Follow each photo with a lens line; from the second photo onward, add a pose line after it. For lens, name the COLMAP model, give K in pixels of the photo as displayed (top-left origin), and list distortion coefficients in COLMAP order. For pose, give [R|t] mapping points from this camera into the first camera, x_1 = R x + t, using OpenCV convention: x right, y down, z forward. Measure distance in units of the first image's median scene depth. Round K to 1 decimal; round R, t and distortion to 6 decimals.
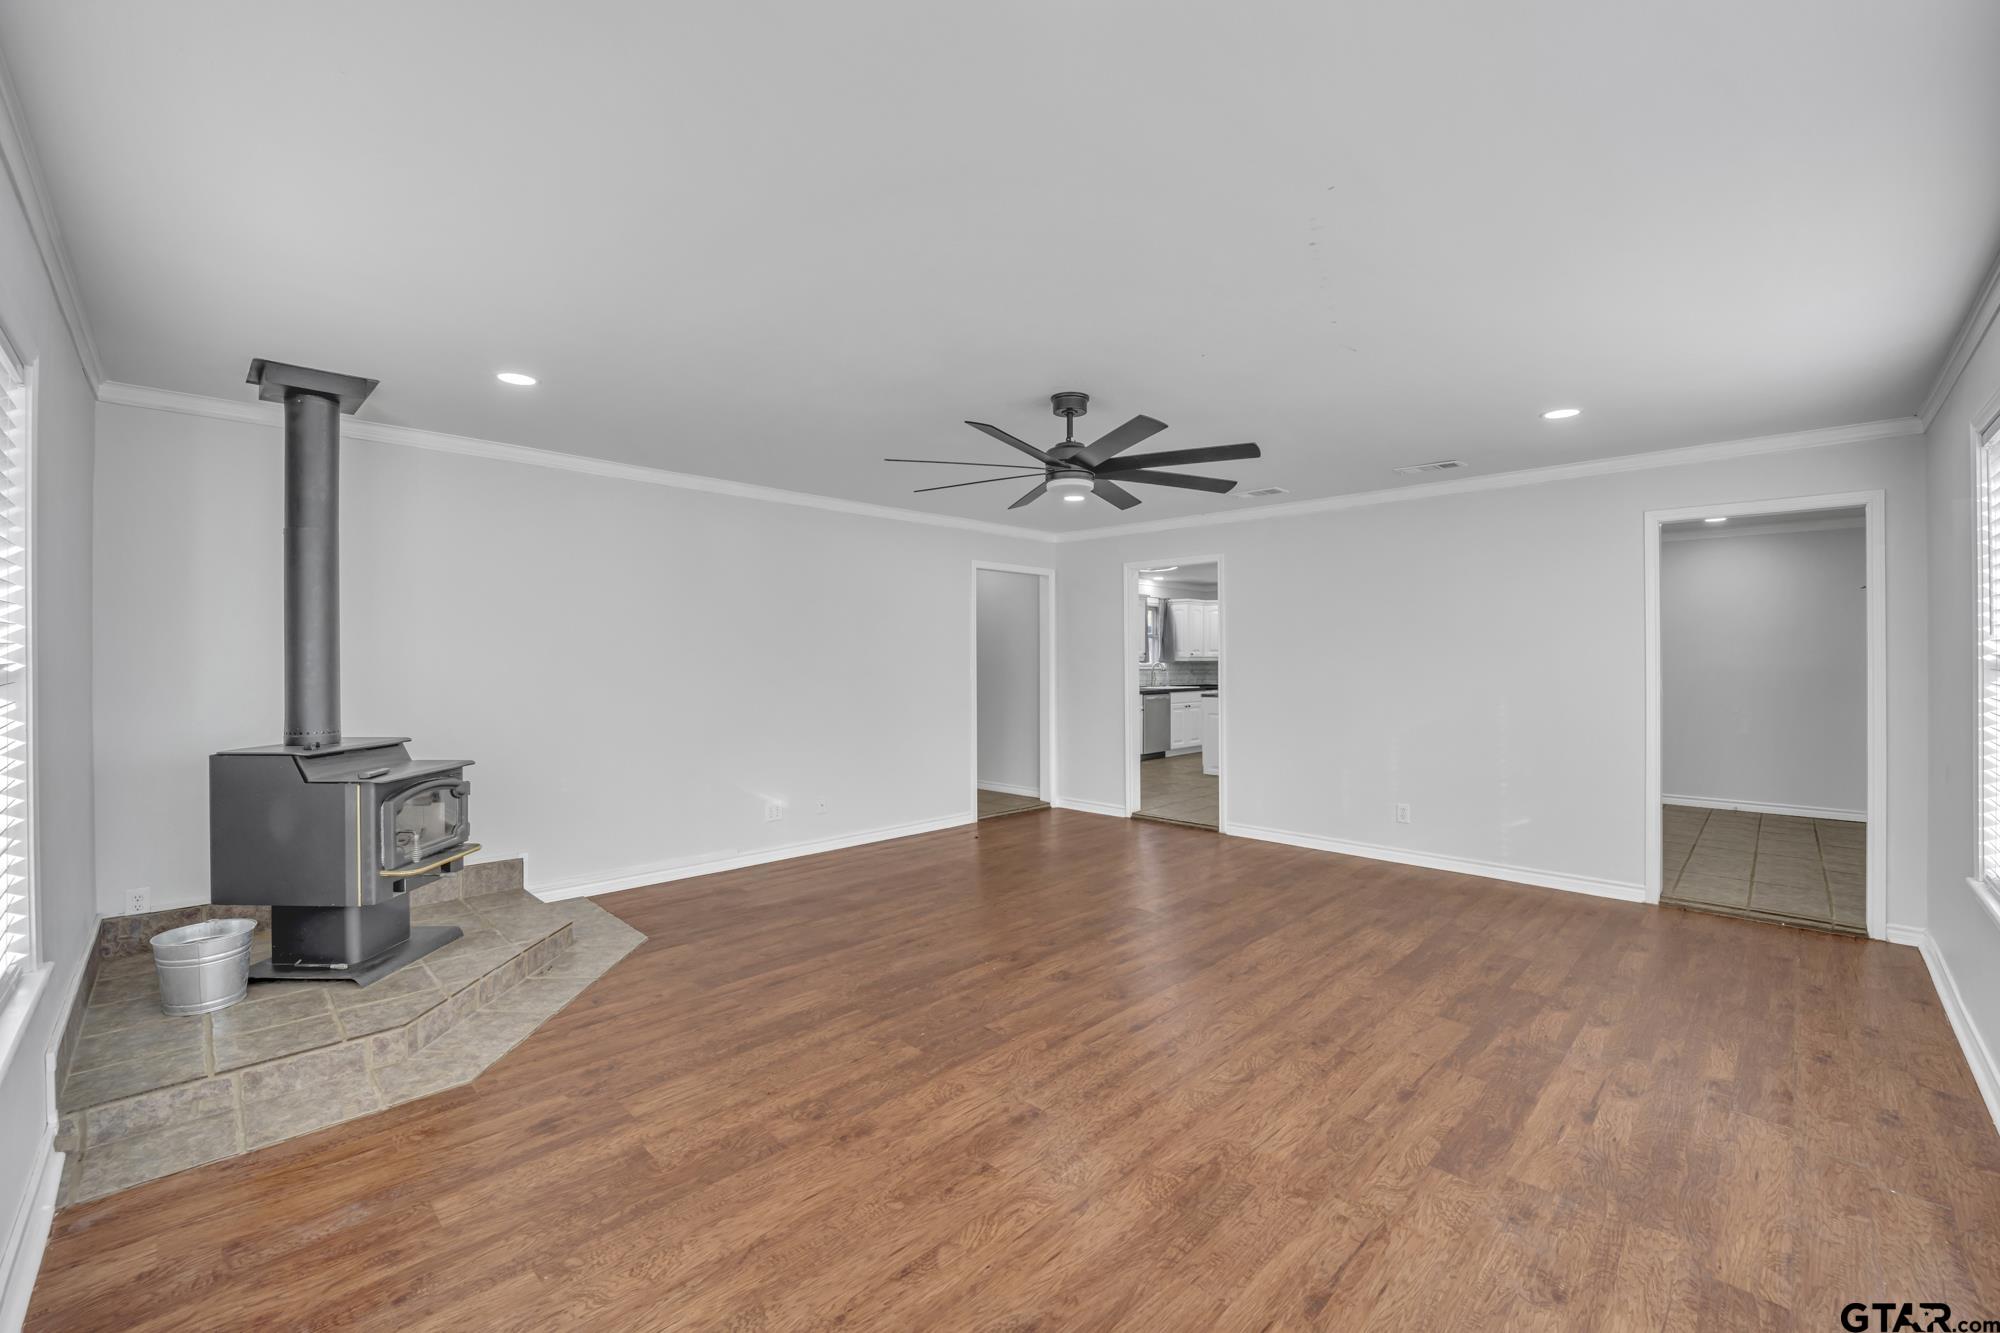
lens RADIAL K [[824.9, 0, 998.0], [0, 824.9, 651.7], [0, 0, 1]] dist [-0.018375, 0.000220]
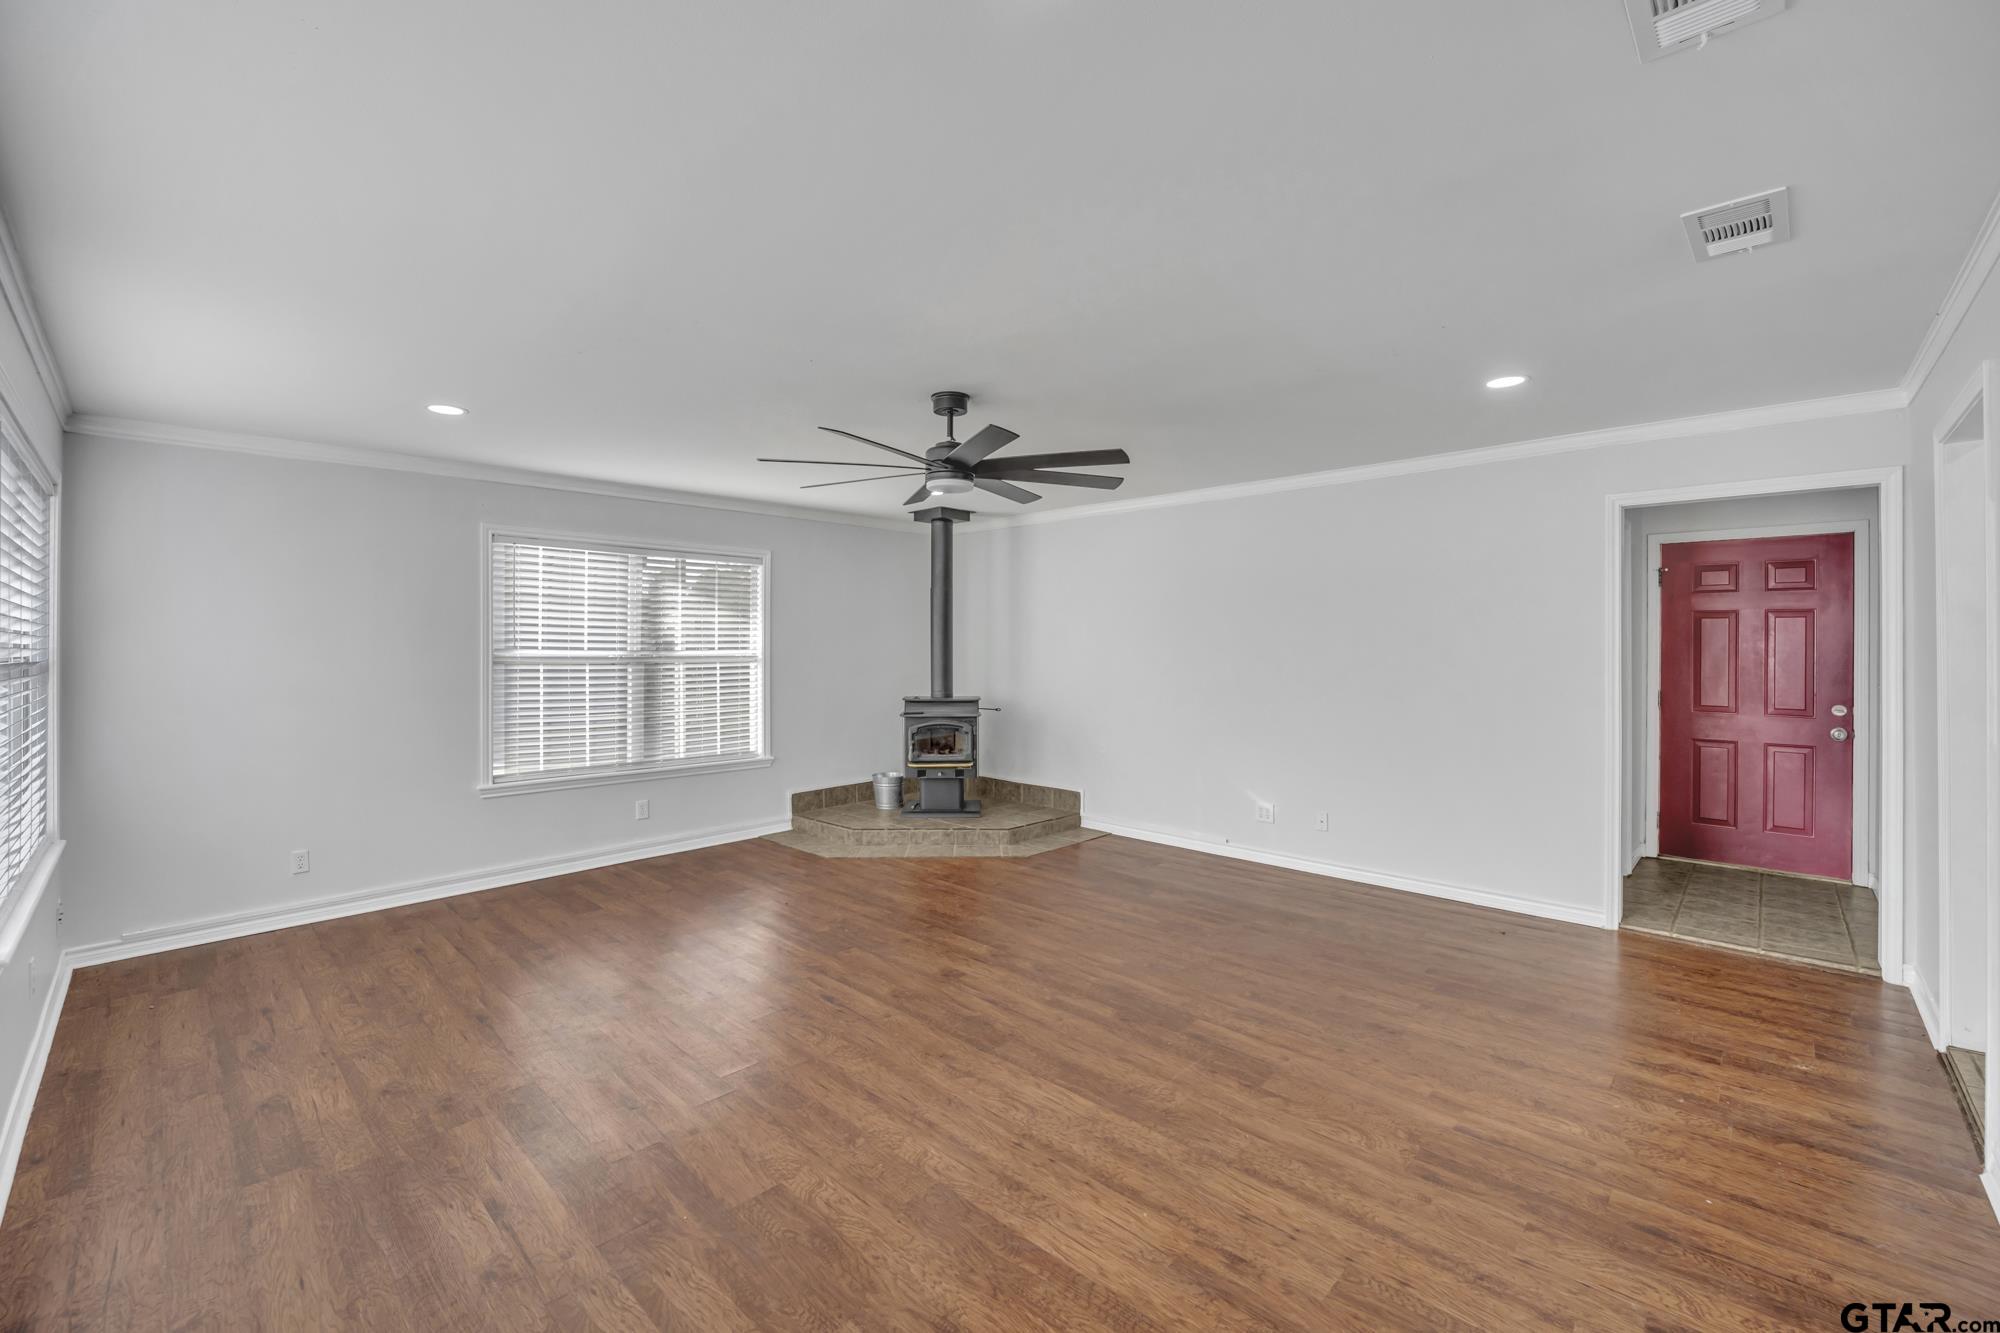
lens RADIAL K [[824.9, 0, 998.0], [0, 824.9, 651.7], [0, 0, 1]] dist [-0.018375, 0.000220]
pose [[0.011561, 0.003515, -0.999927, 1.084658], [0.006079, 0.999975, 0.003586, -0.004359], [0.999915, -0.006120, 0.011540, 1.044255]]
